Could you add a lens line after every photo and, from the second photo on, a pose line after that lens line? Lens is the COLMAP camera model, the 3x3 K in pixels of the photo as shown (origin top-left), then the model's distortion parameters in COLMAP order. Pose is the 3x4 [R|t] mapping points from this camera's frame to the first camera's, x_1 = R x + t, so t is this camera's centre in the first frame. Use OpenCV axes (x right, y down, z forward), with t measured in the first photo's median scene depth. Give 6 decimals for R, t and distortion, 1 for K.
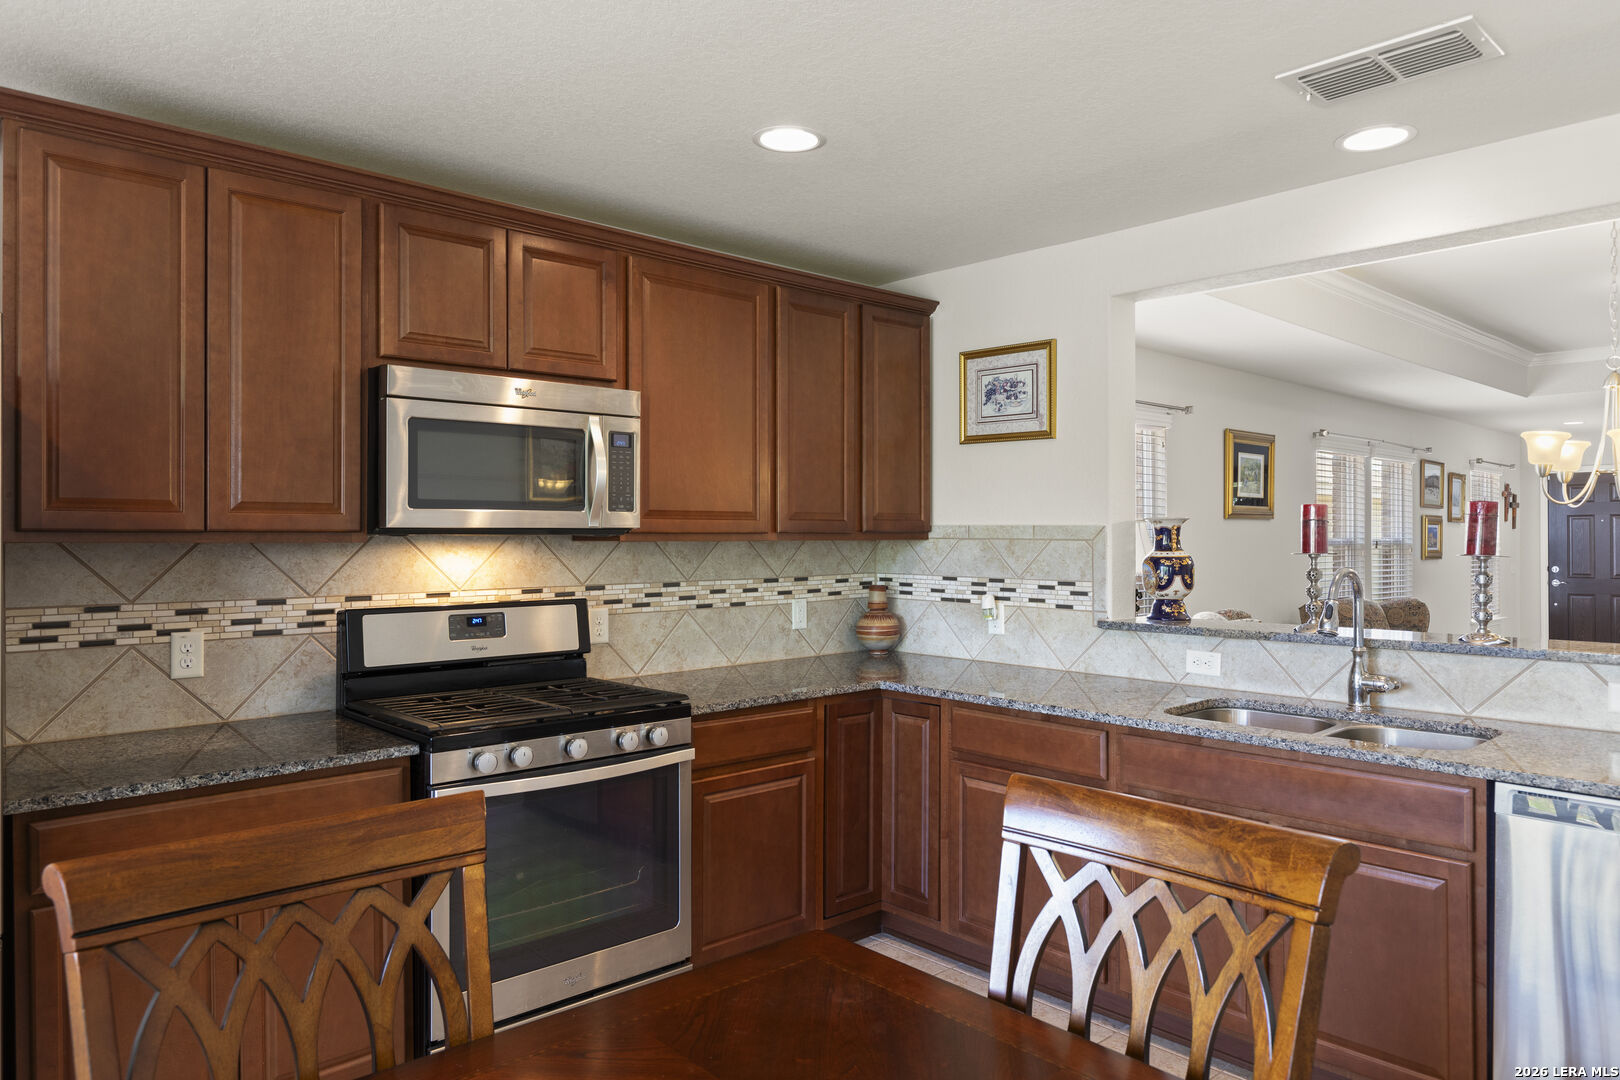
lens RADIAL K [[1069.1, 0, 810.0], [0, 1069.1, 540.0], [0, 0, 1]] dist [-0.005730, 0.000060]
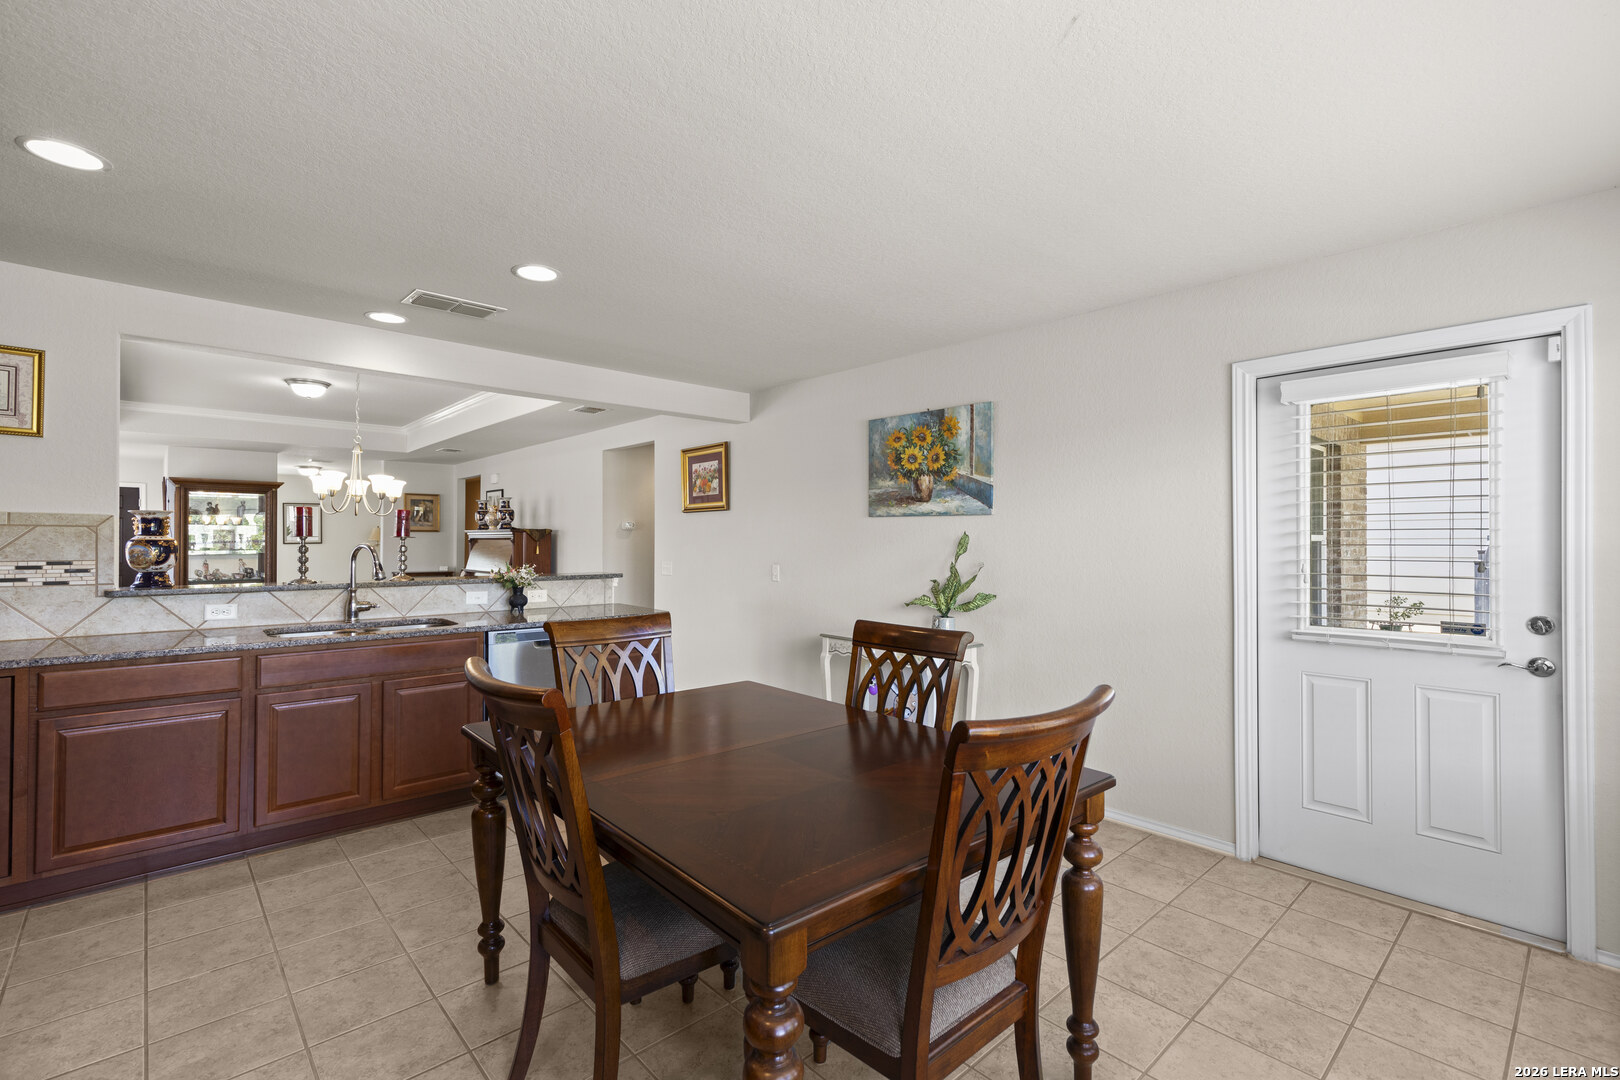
lens RADIAL K [[728.8, 0, 817.4], [0, 728.8, 536.1], [0, 0, 1]] dist [0.010094, -0.000450]
pose [[-0.039005, 0.004848, 0.999227, -0.612360], [-0.001014, 0.999988, -0.004891, 0.014665], [-0.999239, -0.001204, -0.039000, 0.209862]]
